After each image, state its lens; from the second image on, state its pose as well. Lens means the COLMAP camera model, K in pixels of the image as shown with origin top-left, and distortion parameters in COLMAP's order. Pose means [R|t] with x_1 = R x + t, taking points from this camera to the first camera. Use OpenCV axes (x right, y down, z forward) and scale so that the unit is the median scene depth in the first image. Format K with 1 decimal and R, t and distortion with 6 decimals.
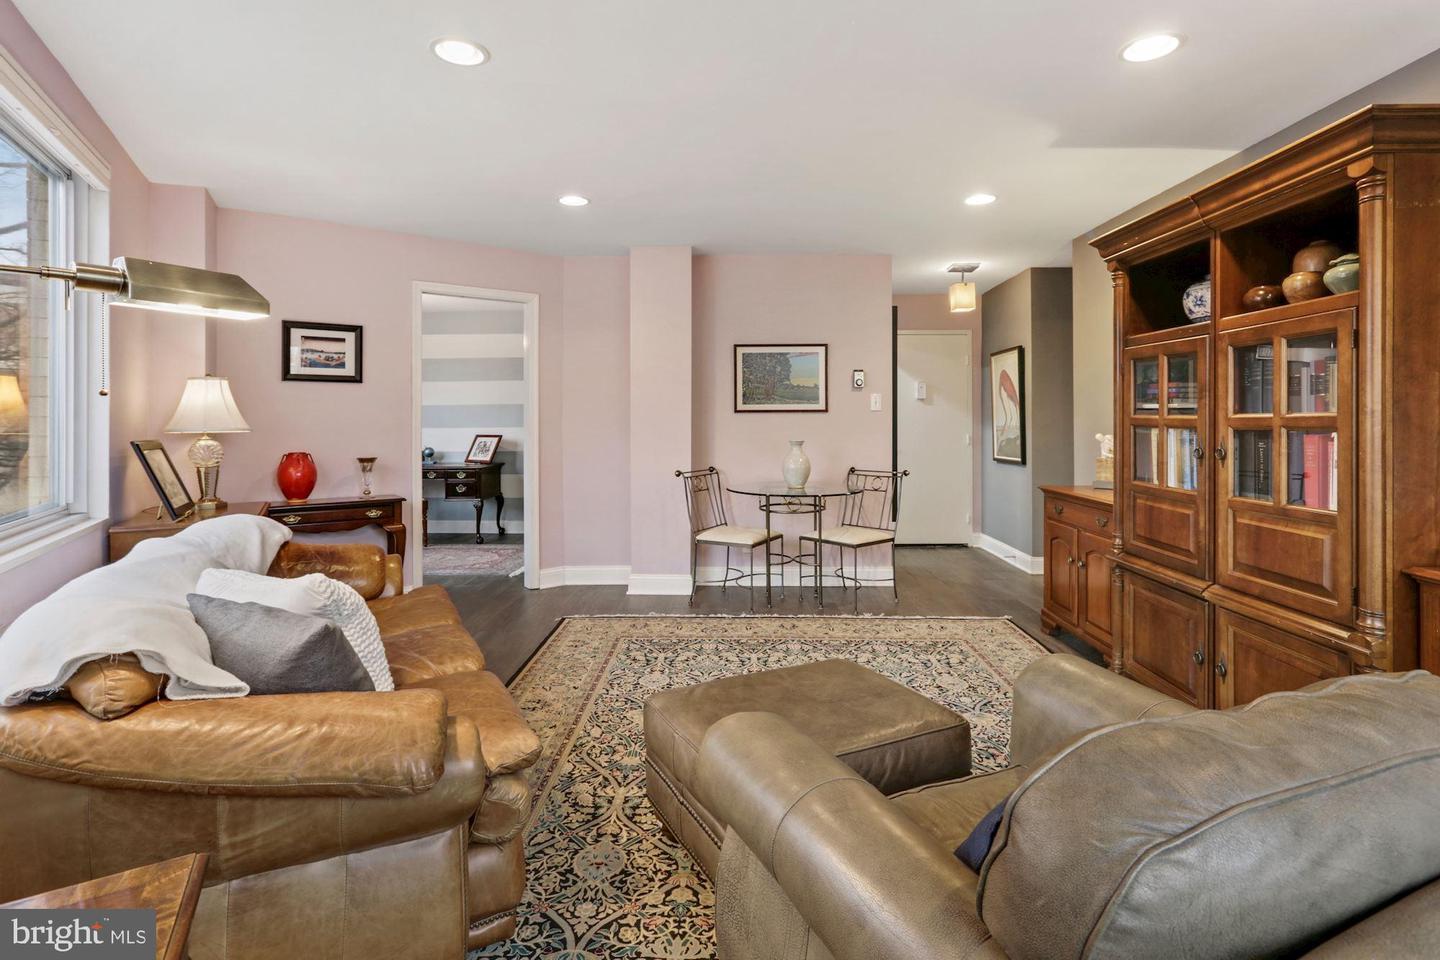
lens RADIAL K [[706.2, 0, 721.0], [0, 706.2, 425.5], [0, 0, 1]] dist [-0.041371, 0.019902]
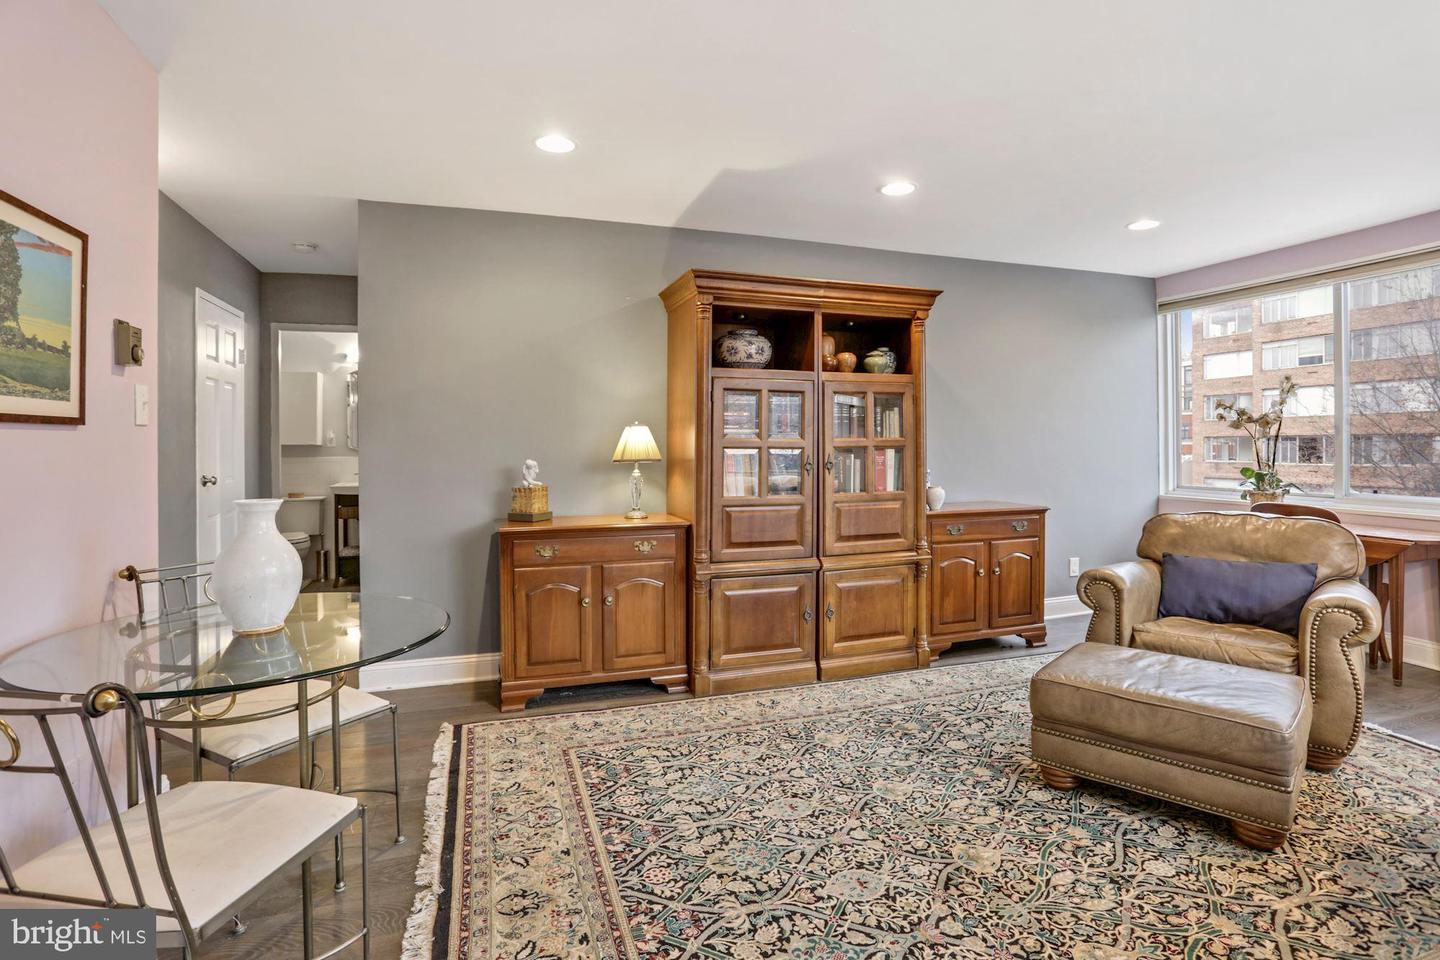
lens RADIAL K [[715.8, 0, 723.8], [0, 715.8, 451.2], [0, 0, 1]] dist [-0.065013, 0.028924]
pose [[-0.343719, -0.008480, 0.939034, -0.306844], [0.013450, 0.999812, 0.013952, -0.006563], [-0.938976, 0.017426, -0.343540, 0.864869]]
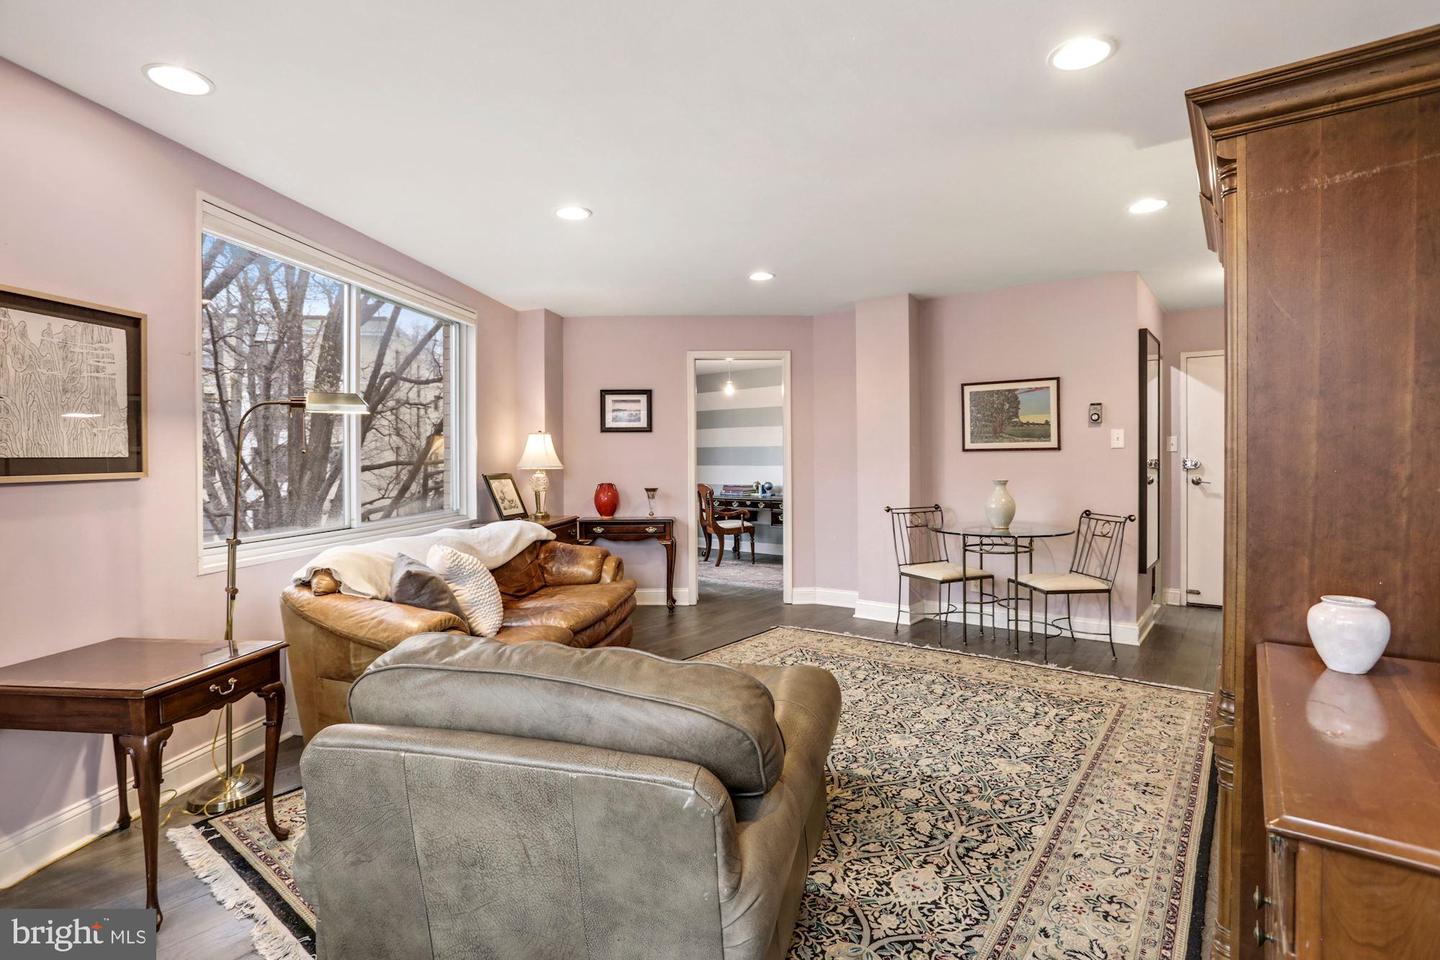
lens RADIAL K [[714.3, 0, 729.8], [0, 714.3, 460.2], [0, 0, 1]] dist [-0.039404, 0.000109]
pose [[0.809944, -0.001859, -0.586505, 0.368110], [-0.000016, 0.999995, -0.003193, -0.002549], [0.586508, 0.002595, 0.809940, -0.017455]]
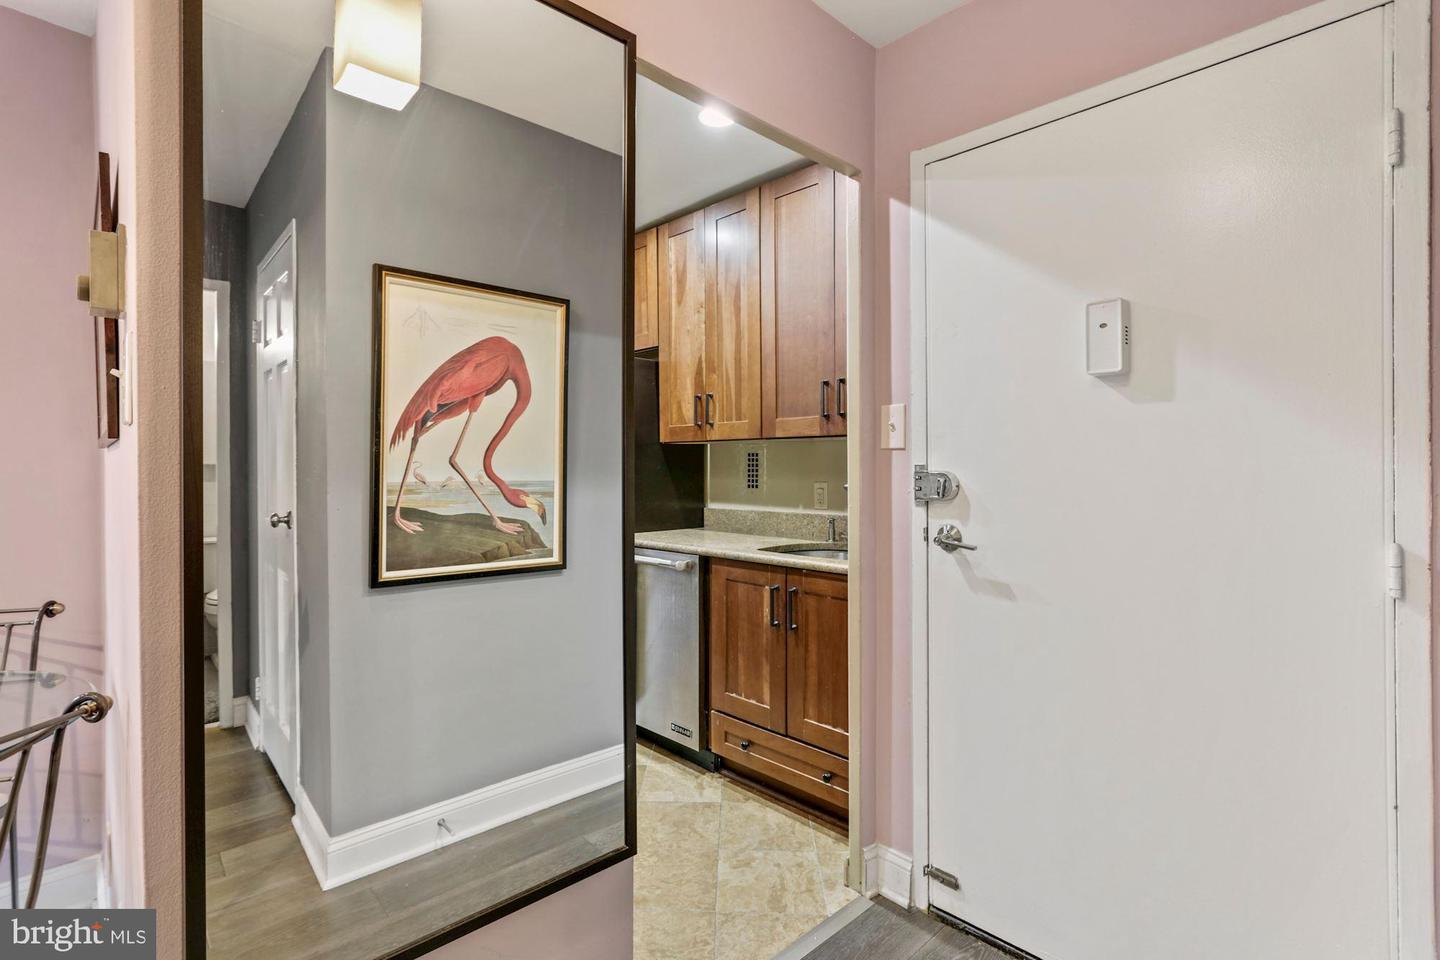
lens RADIAL K [[702.5, 0, 704.9], [0, 702.5, 464.0], [0, 0, 1]] dist [-0.024946, 0.020625]
pose [[0.691193, -0.002827, -0.722665, 0.495095], [-0.004400, 0.999957, -0.008120, -0.007574], [0.722657, 0.008793, 0.691151, 1.040153]]
